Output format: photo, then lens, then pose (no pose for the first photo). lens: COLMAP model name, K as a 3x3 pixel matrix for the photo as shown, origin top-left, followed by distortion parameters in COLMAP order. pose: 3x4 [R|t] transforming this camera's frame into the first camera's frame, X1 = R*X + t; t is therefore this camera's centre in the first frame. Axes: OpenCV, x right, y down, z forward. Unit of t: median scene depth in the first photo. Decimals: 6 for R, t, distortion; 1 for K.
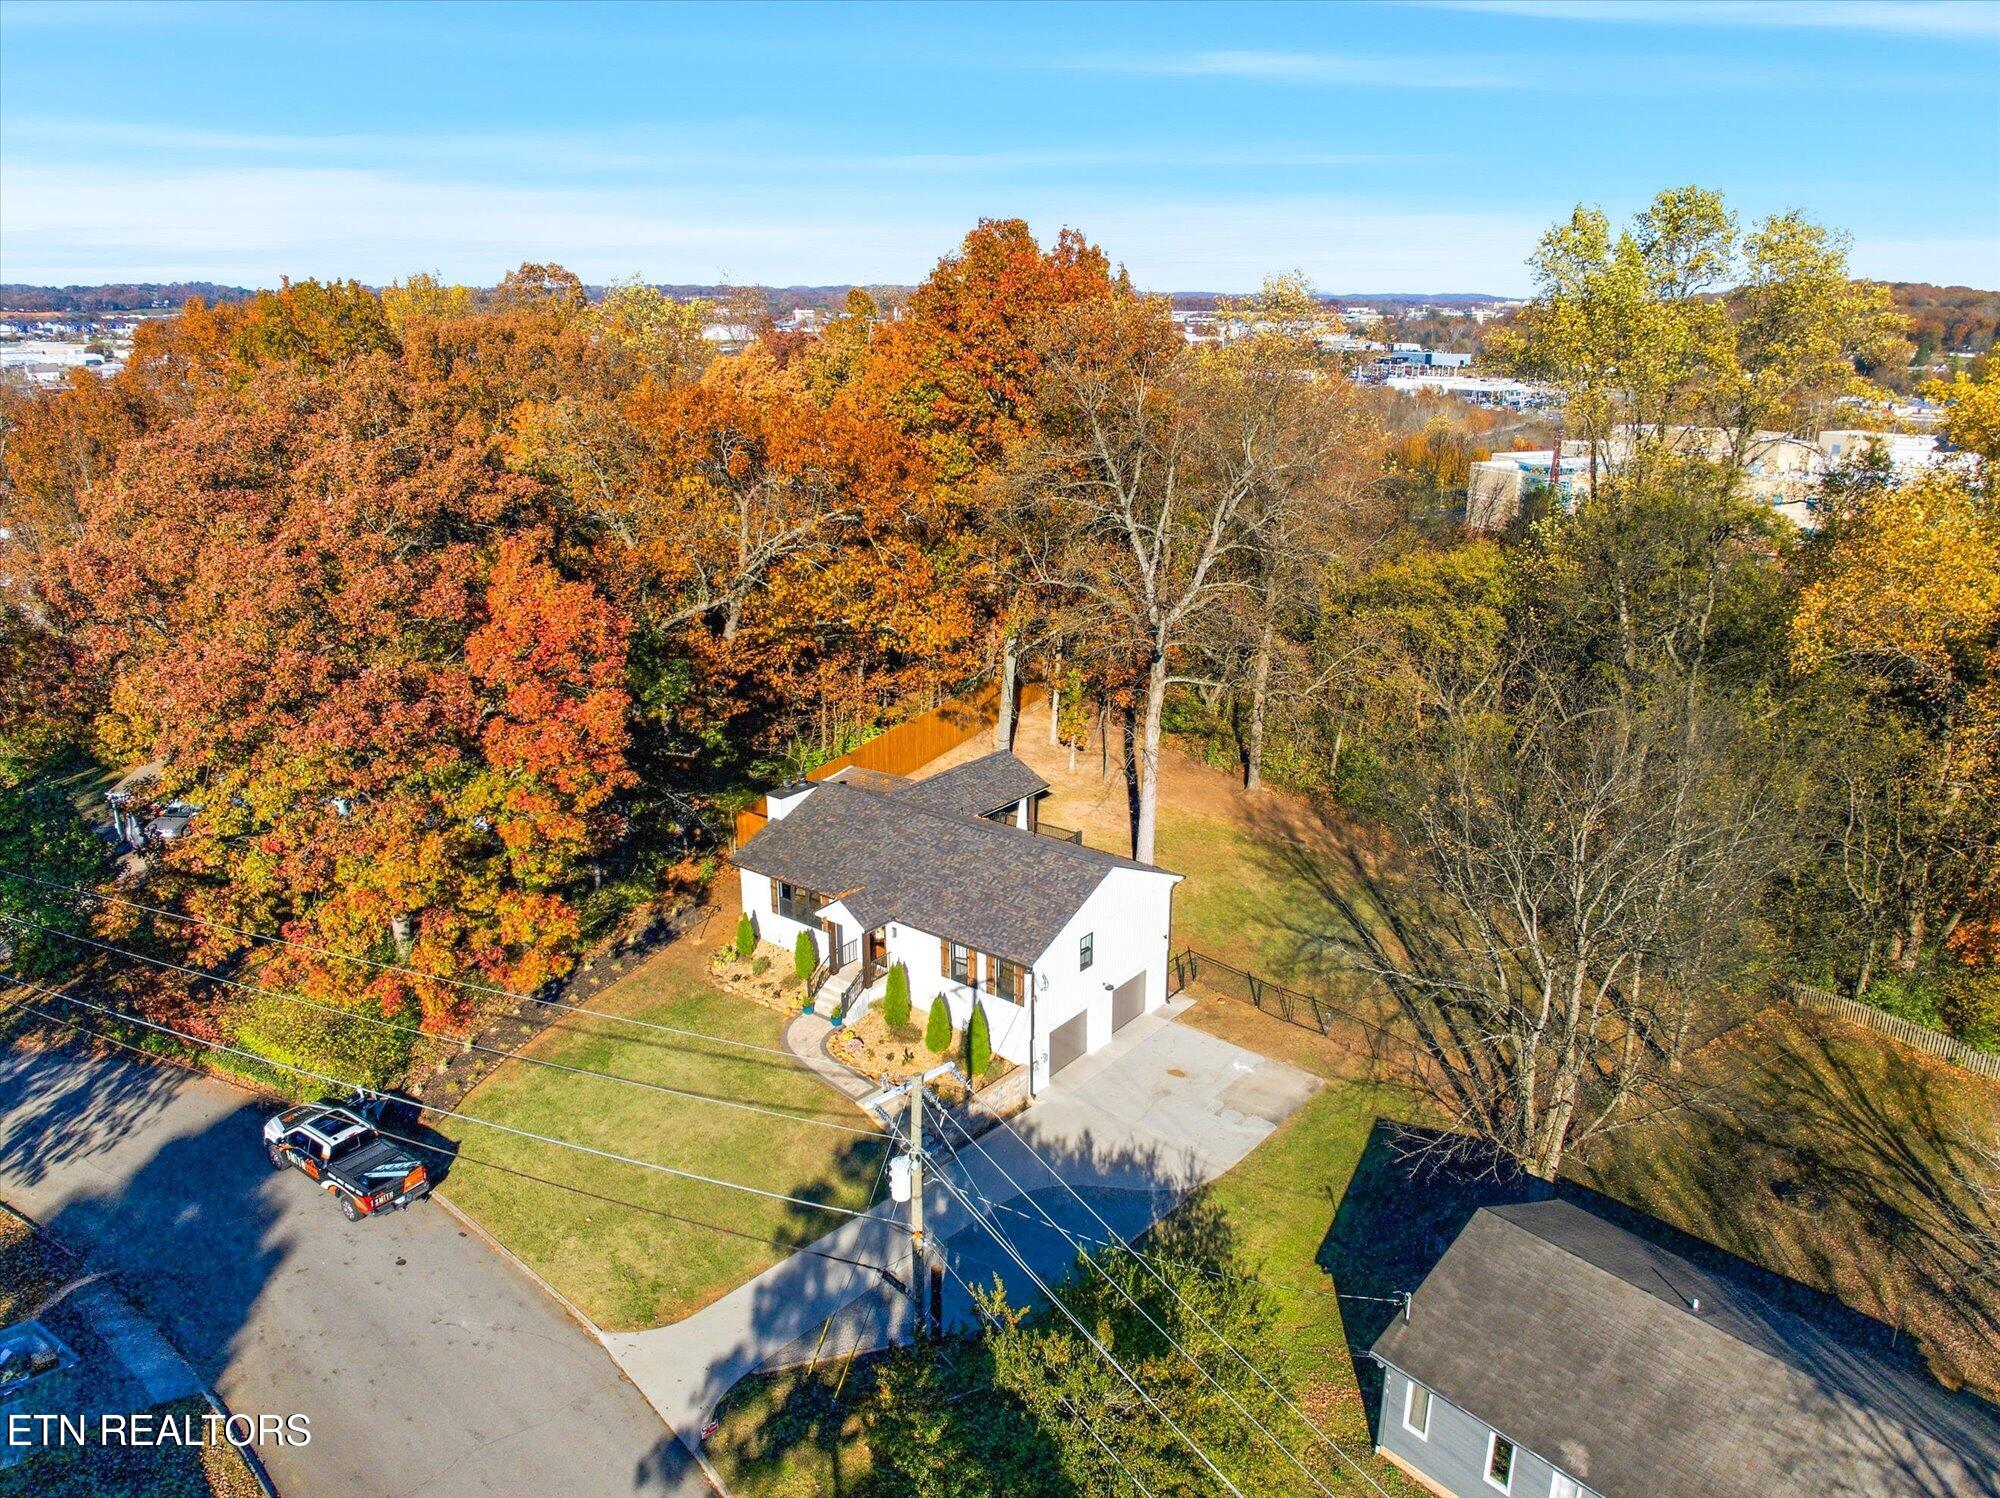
lens RADIAL K [[1419.3, 0, 1011.1], [0, 1419.3, 700.8], [0, 0, 1]] dist [-0.061995, 0.039630]
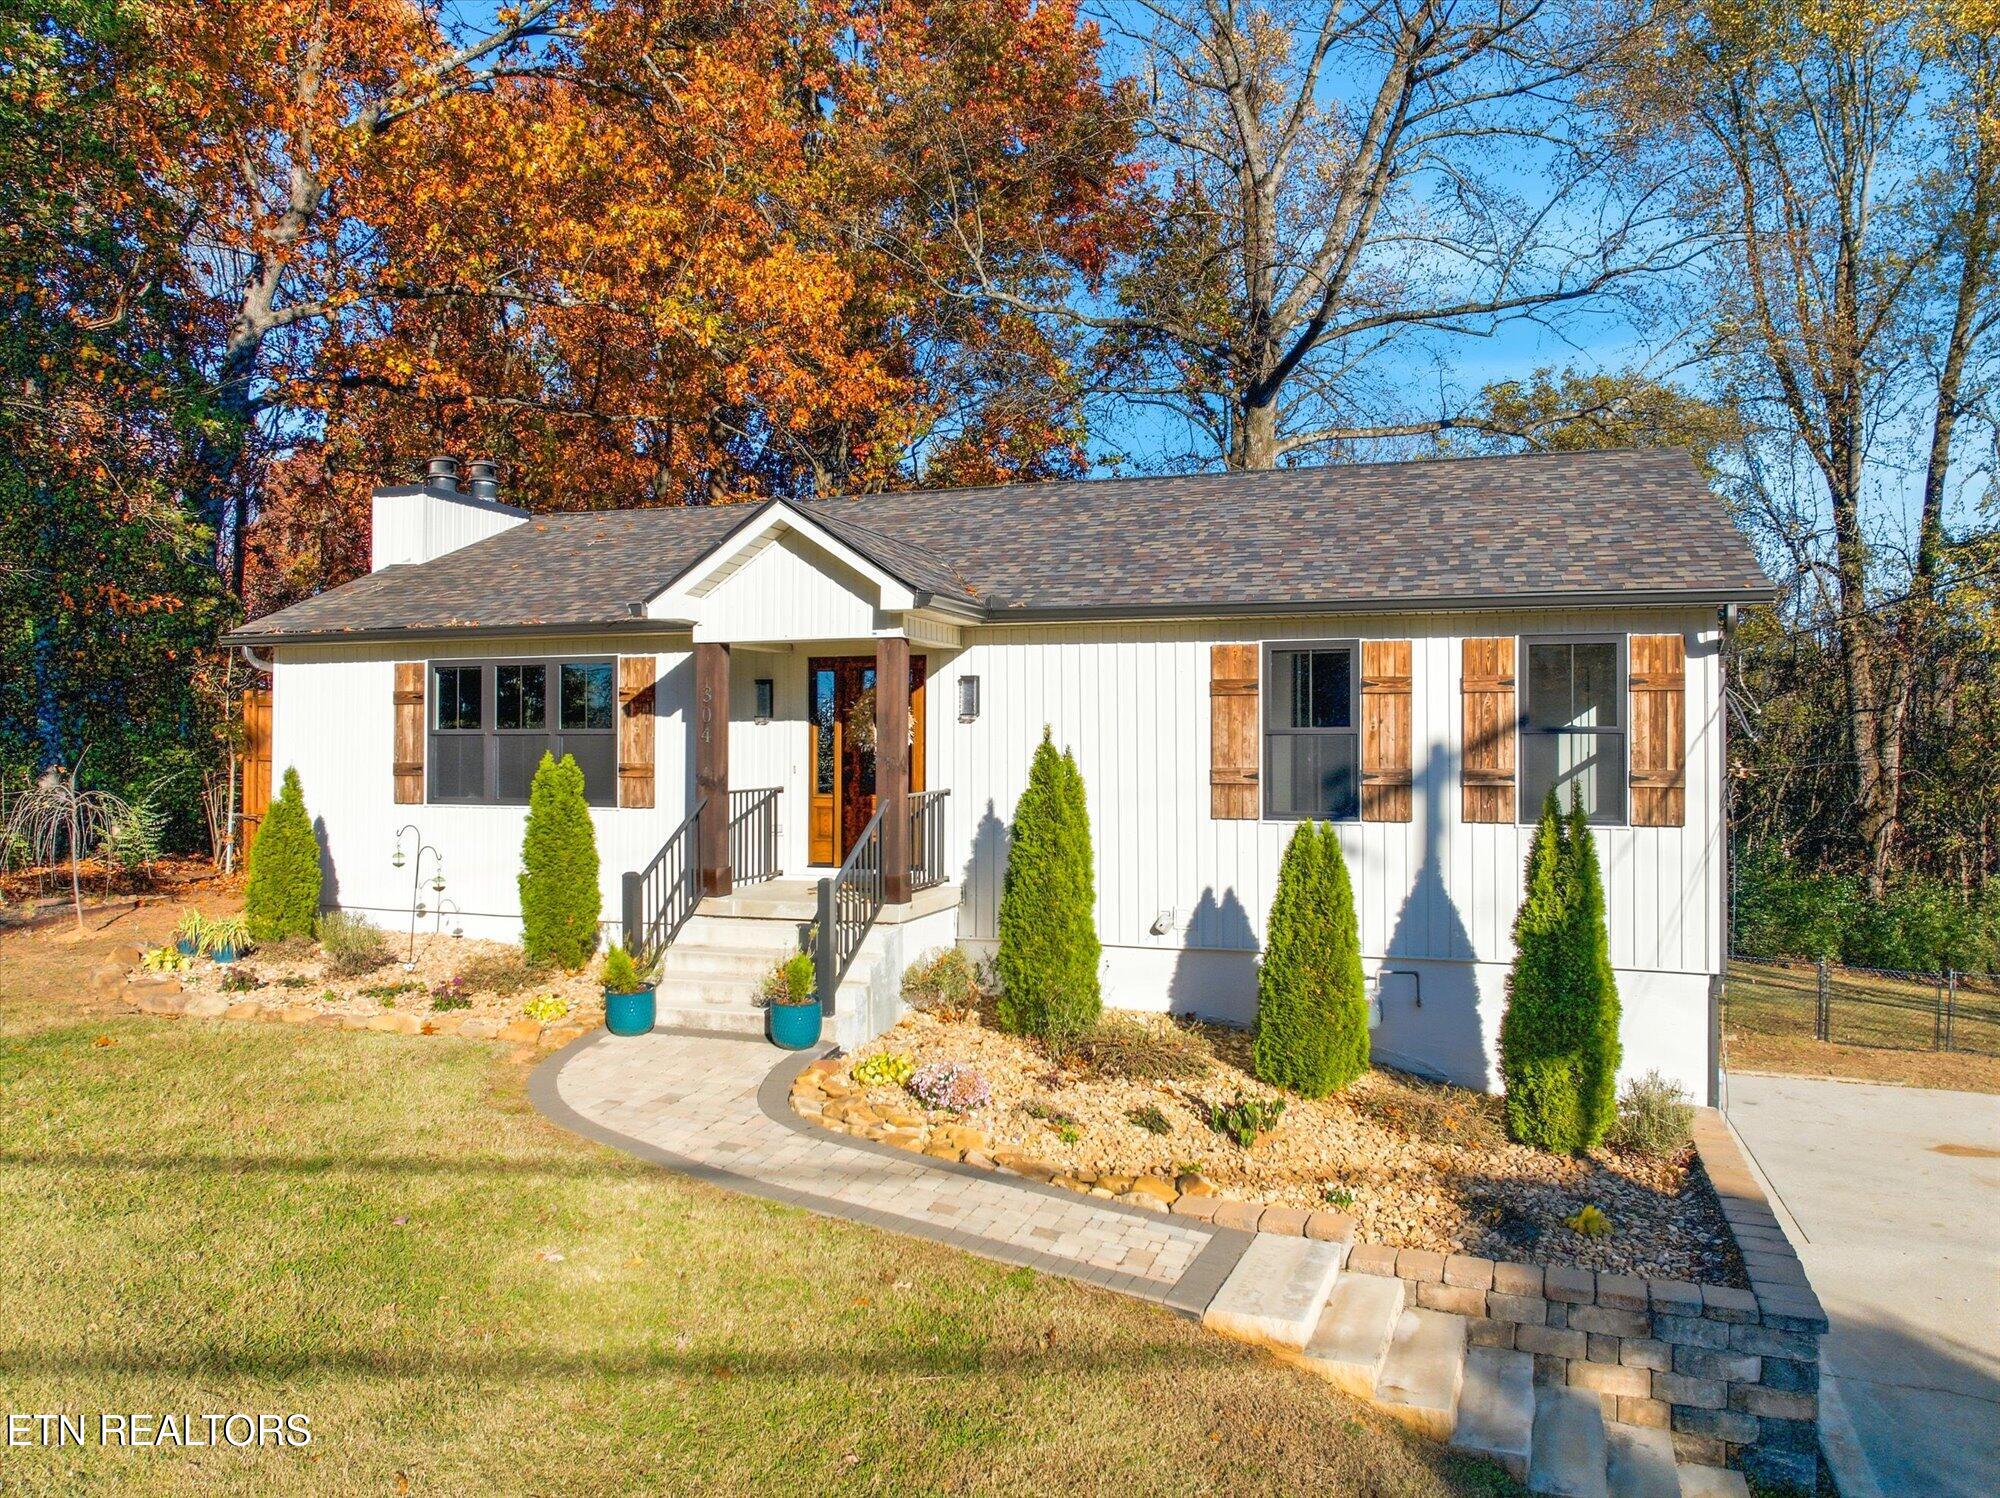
lens RADIAL K [[1407.9, 0, 1010.1], [0, 1407.9, 748.3], [0, 0, 1]] dist [-0.076498, 0.054139]
pose [[0.944333, 0.002450, 0.328982, -0.164695], [0.089409, 0.960425, -0.263798, 0.248720], [-0.316609, 0.278527, 0.906742, 0.809753]]
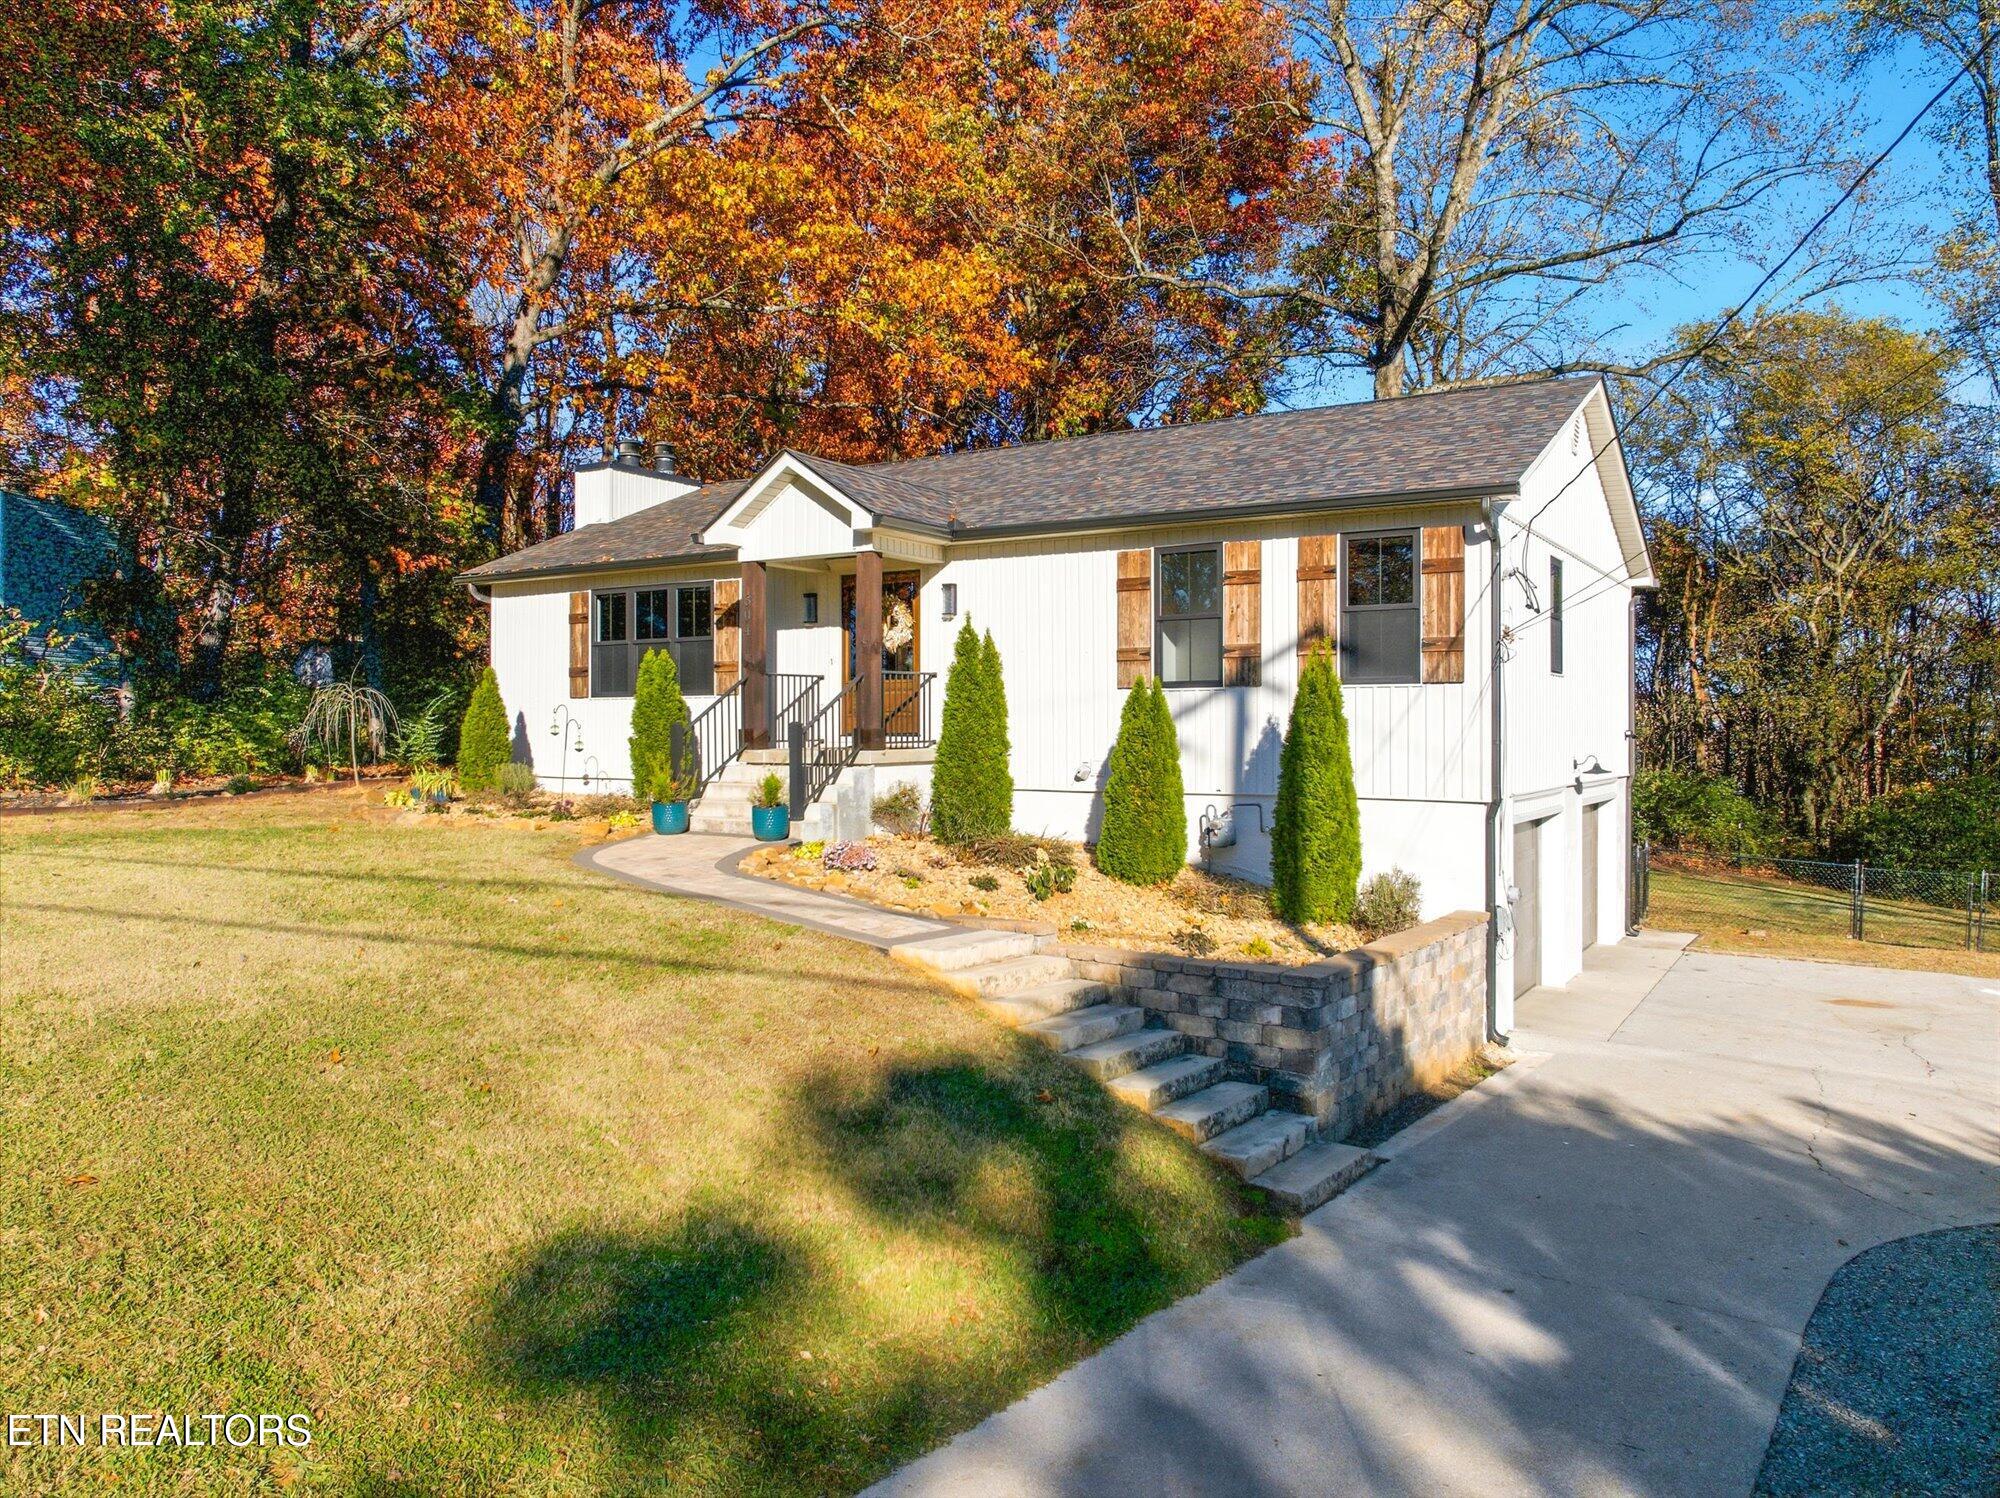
lens RADIAL K [[1421.9, 0, 1000.0], [0, 1421.9, 749.0], [0, 0, 1]] dist [-0.065077, 0.040838]
pose [[0.995435, 0.002908, 0.095396, -0.106435], [0.022995, 0.962784, -0.269291, 0.296129], [-0.092629, 0.270255, 0.958323, 0.728577]]
